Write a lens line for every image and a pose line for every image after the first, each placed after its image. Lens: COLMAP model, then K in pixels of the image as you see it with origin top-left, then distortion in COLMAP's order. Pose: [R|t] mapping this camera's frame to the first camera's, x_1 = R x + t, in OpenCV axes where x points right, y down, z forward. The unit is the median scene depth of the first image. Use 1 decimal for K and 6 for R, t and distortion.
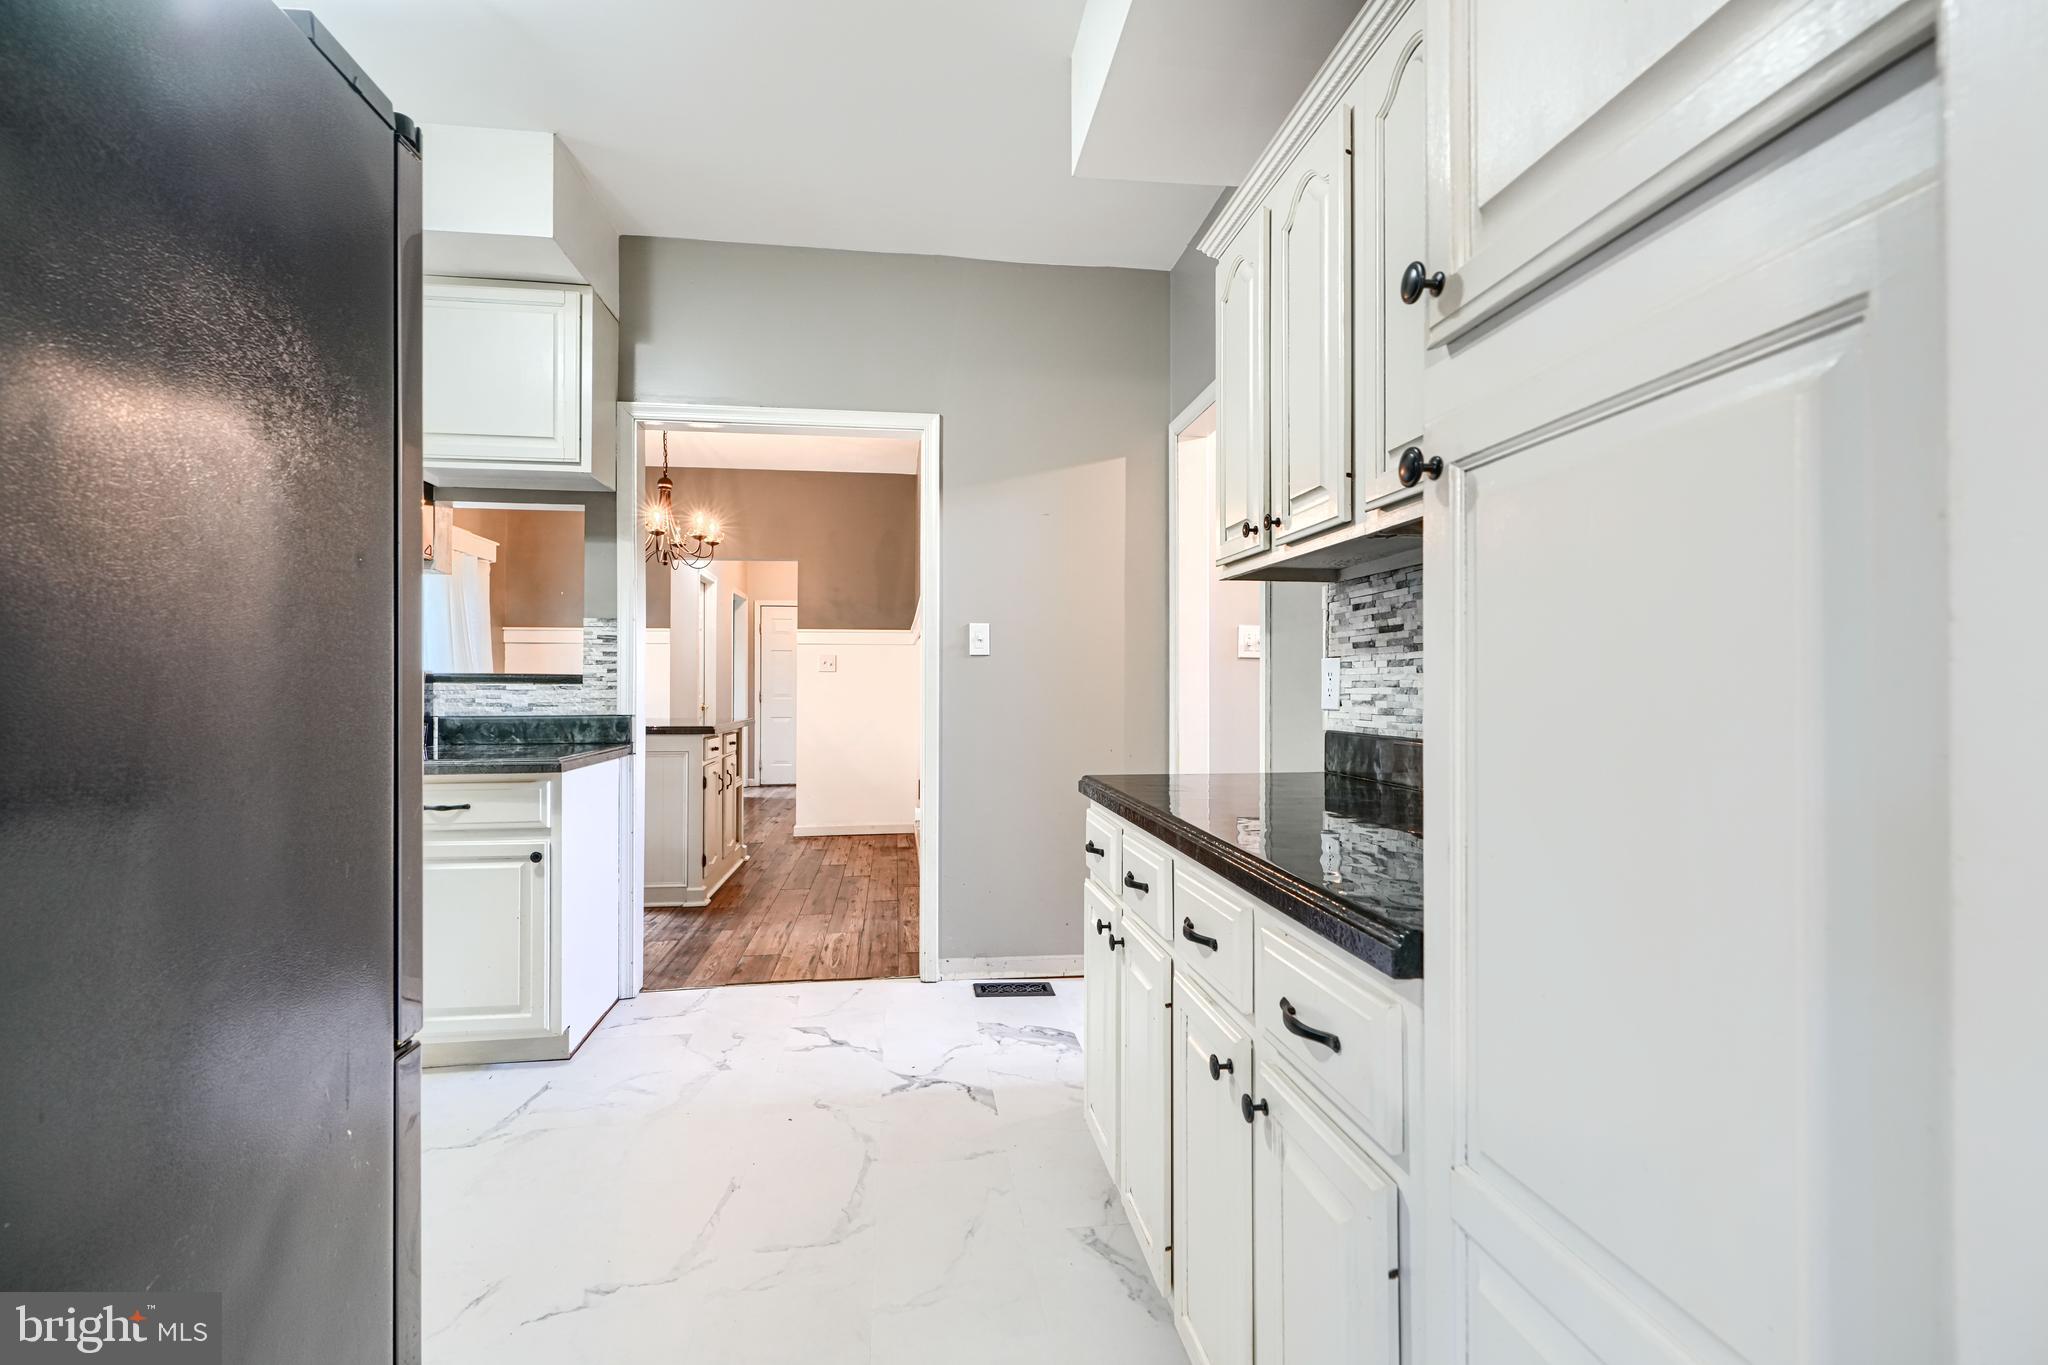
lens RADIAL K [[916.1, 0, 1024.0], [0, 916.1, 682.5], [0, 0, 1]] dist [0.000952, 0.000444]
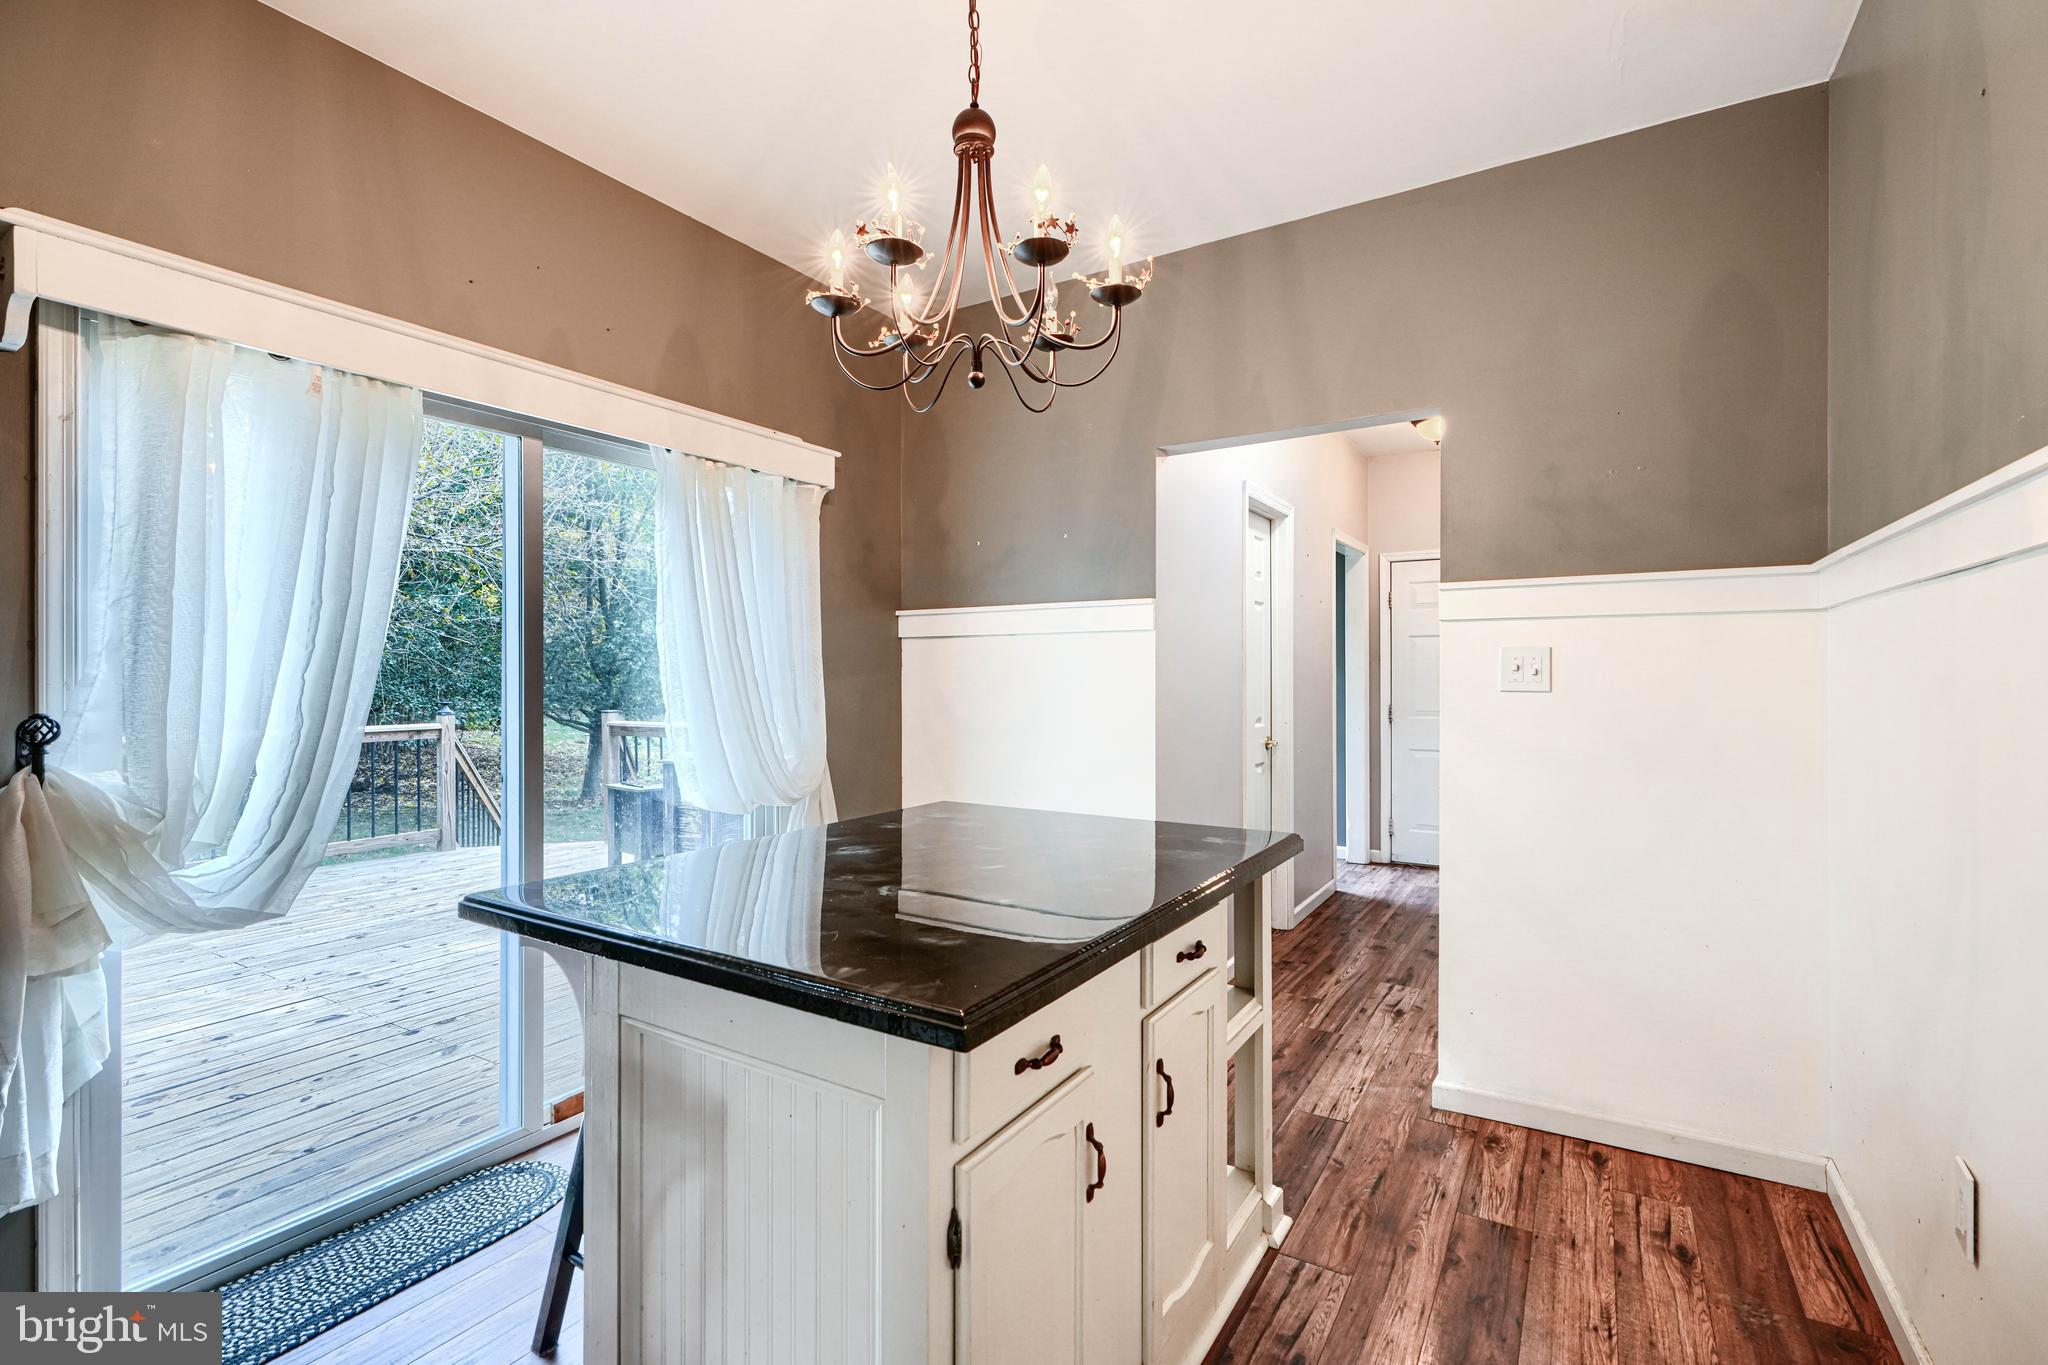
lens RADIAL K [[920.3, 0, 1021.9], [0, 920.3, 671.9], [0, 0, 1]] dist [0.000328, 0.000182]
pose [[0.767319, -0.001644, -0.641264, -0.235201], [0.003857, 0.999990, 0.002052, -0.039012], [0.641254, -0.004047, 0.767318, 1.035729]]
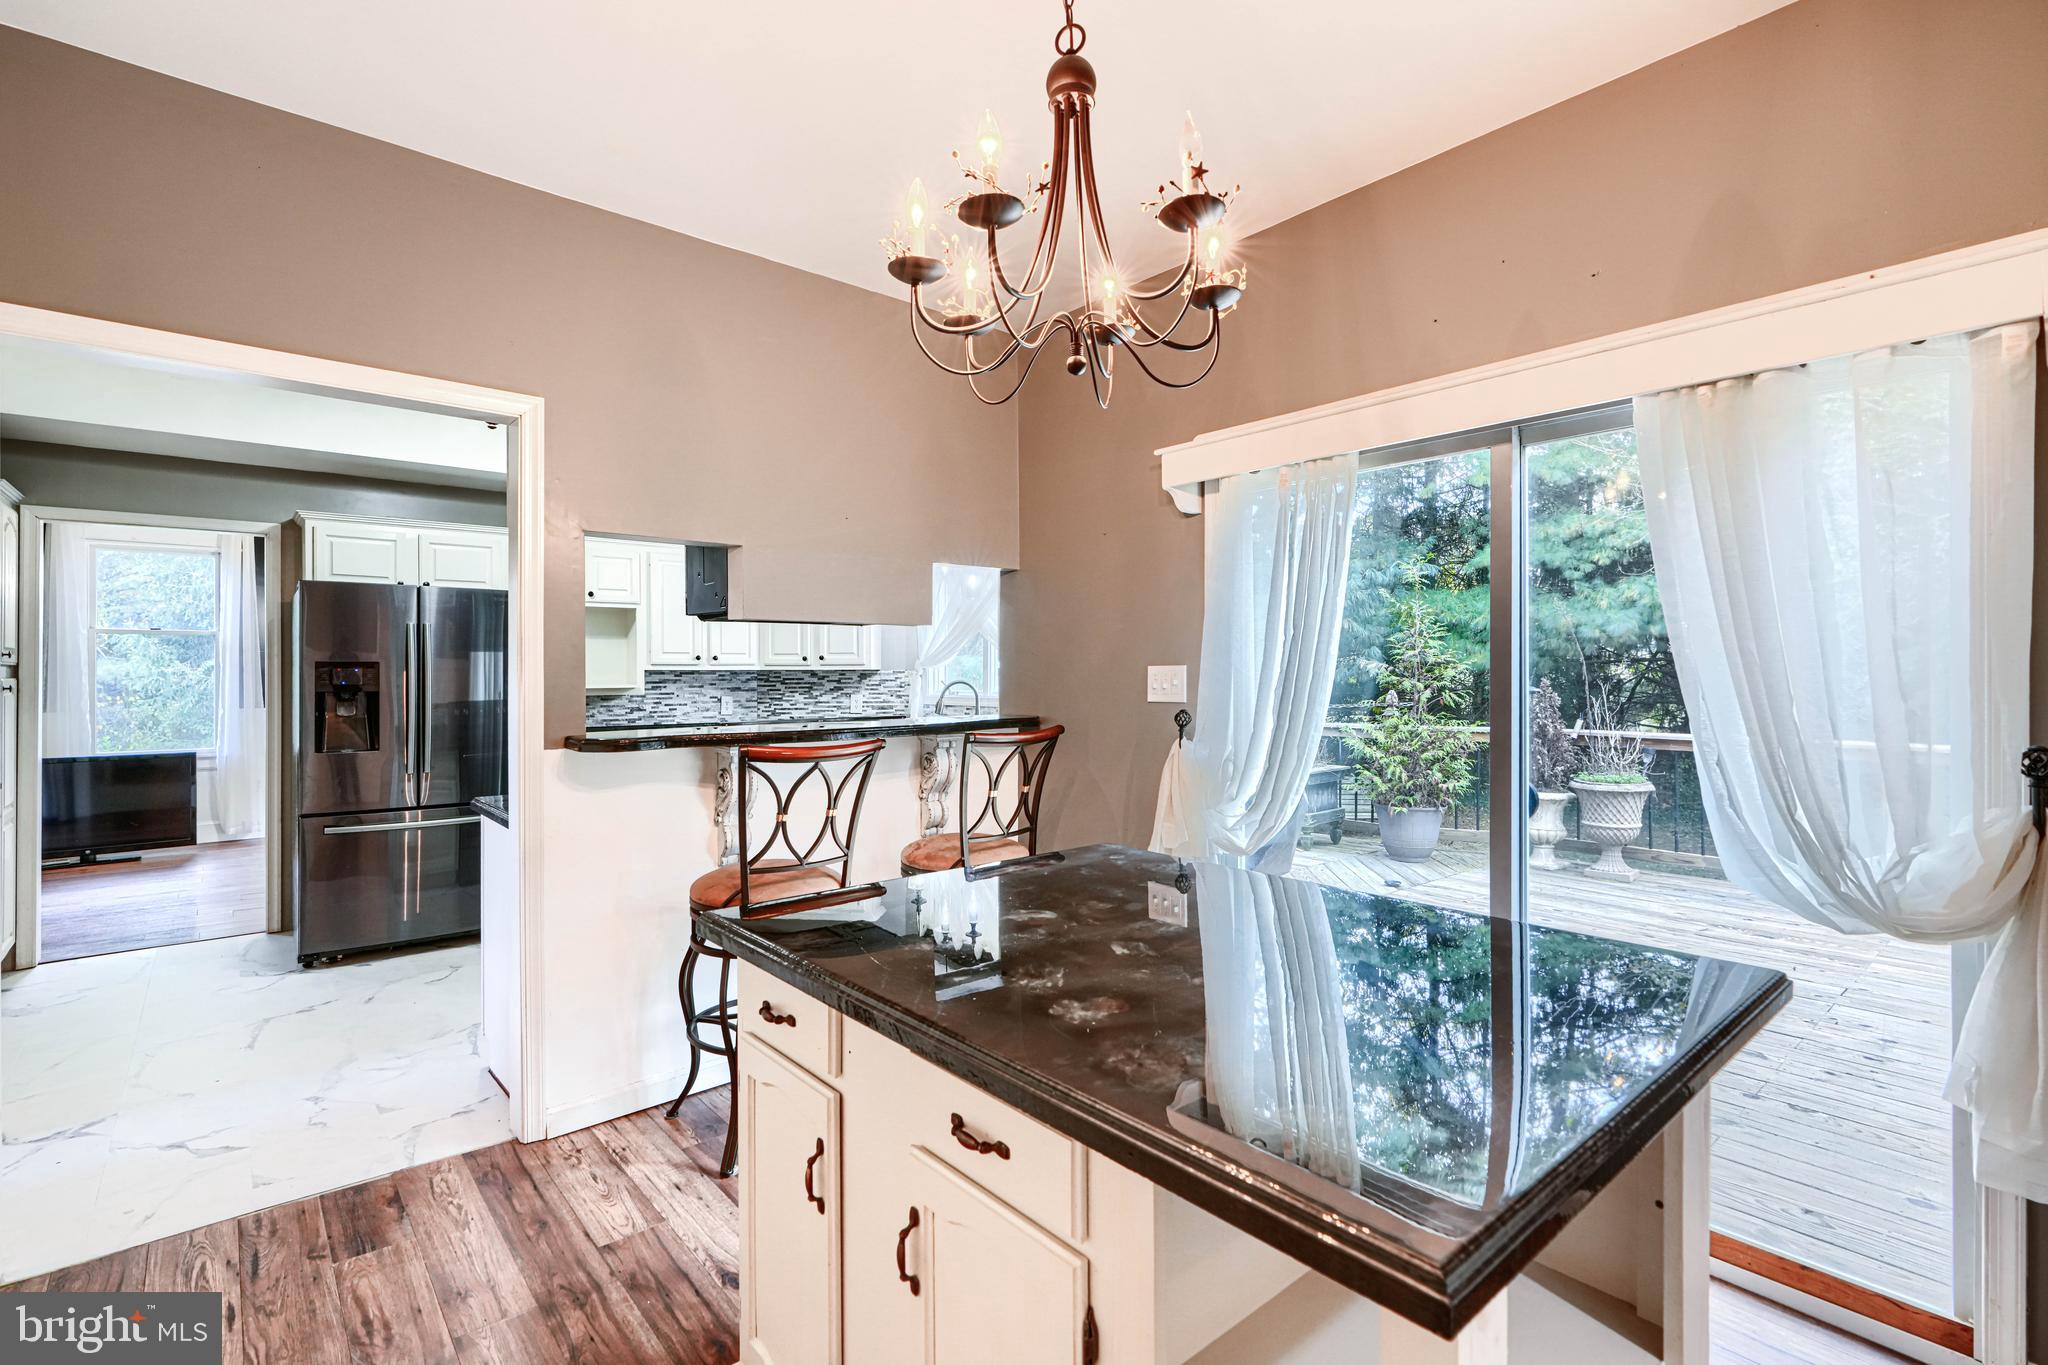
lens RADIAL K [[936.9, 0, 1025.3], [0, 936.9, 671.3], [0, 0, 1]] dist [-0.004298, 0.000732]
pose [[-0.839546, -0.000198, -0.543289, -0.304041], [0.003714, 0.999974, -0.006105, -0.050619], [0.543276, -0.007143, -0.839524, 1.667478]]
